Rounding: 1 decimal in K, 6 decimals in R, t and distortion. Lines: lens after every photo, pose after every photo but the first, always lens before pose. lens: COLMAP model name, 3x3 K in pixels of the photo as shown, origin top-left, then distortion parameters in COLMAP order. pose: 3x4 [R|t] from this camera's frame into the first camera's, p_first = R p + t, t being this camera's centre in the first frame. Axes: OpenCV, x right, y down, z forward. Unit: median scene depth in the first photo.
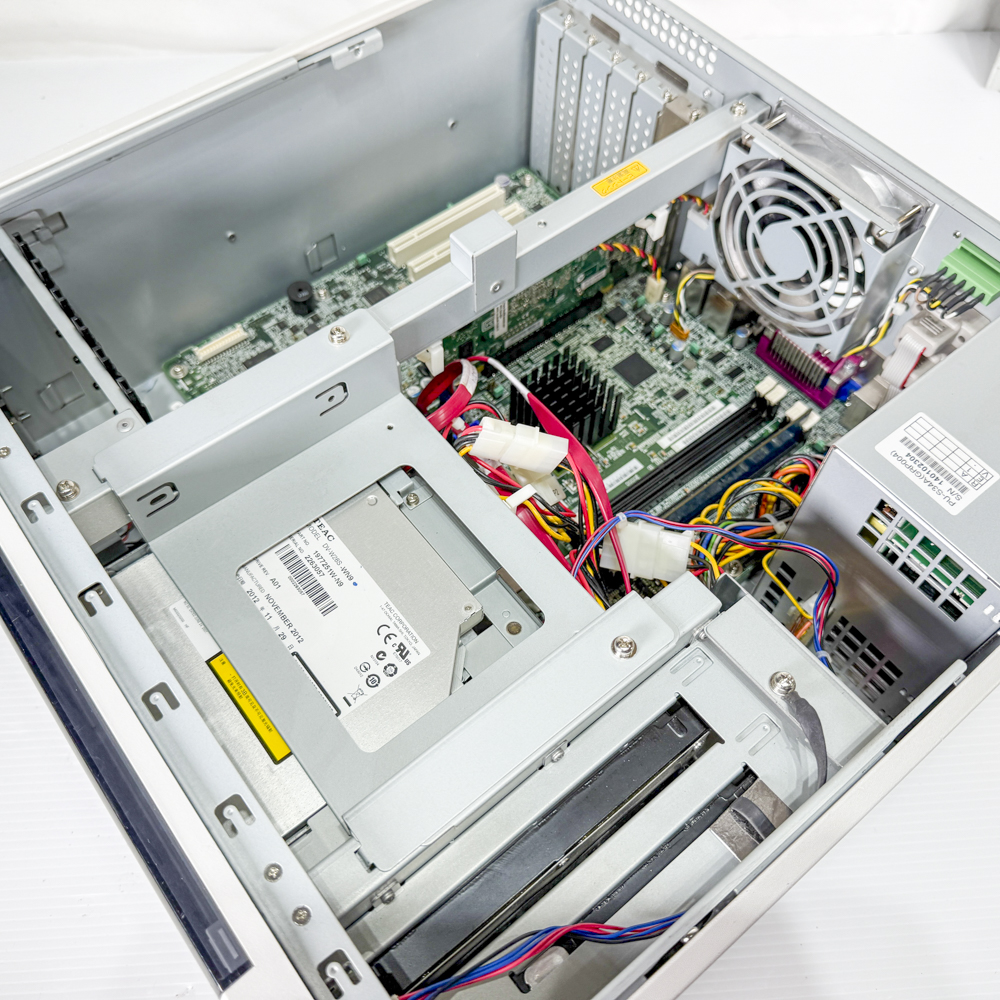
lens RADIAL K [[953.6, 0, 498.8], [0, 953.6, 521.9], [0, 0, 1]] dist [-0.278222, 0.006741]
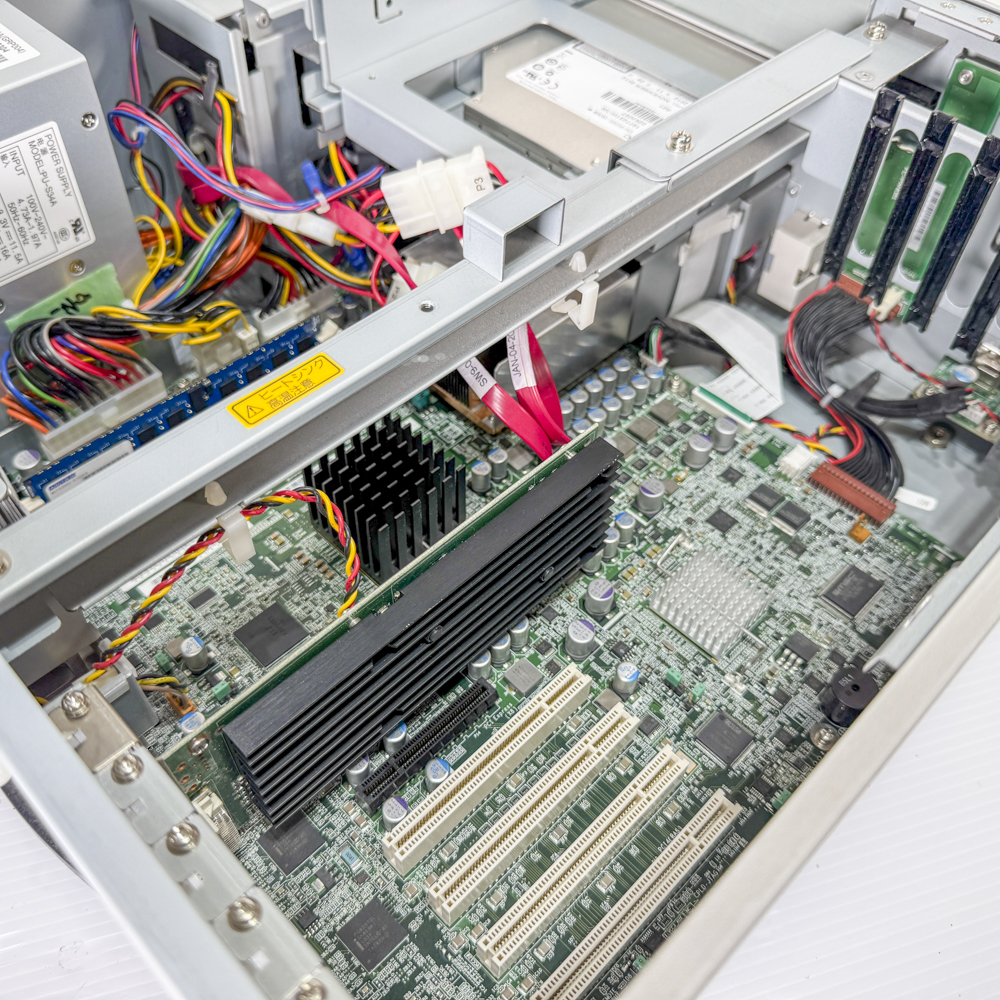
lens RADIAL K [[953.6, 0, 498.8], [0, 953.6, 521.9], [0, 0, 1]] dist [-0.278222, 0.006741]
pose [[-0.993206, 0.080523, -0.084015, 0.048219], [-0.107005, -0.348157, 0.931309, -0.703238], [0.045741, 0.933971, 0.354408, 0.751209]]
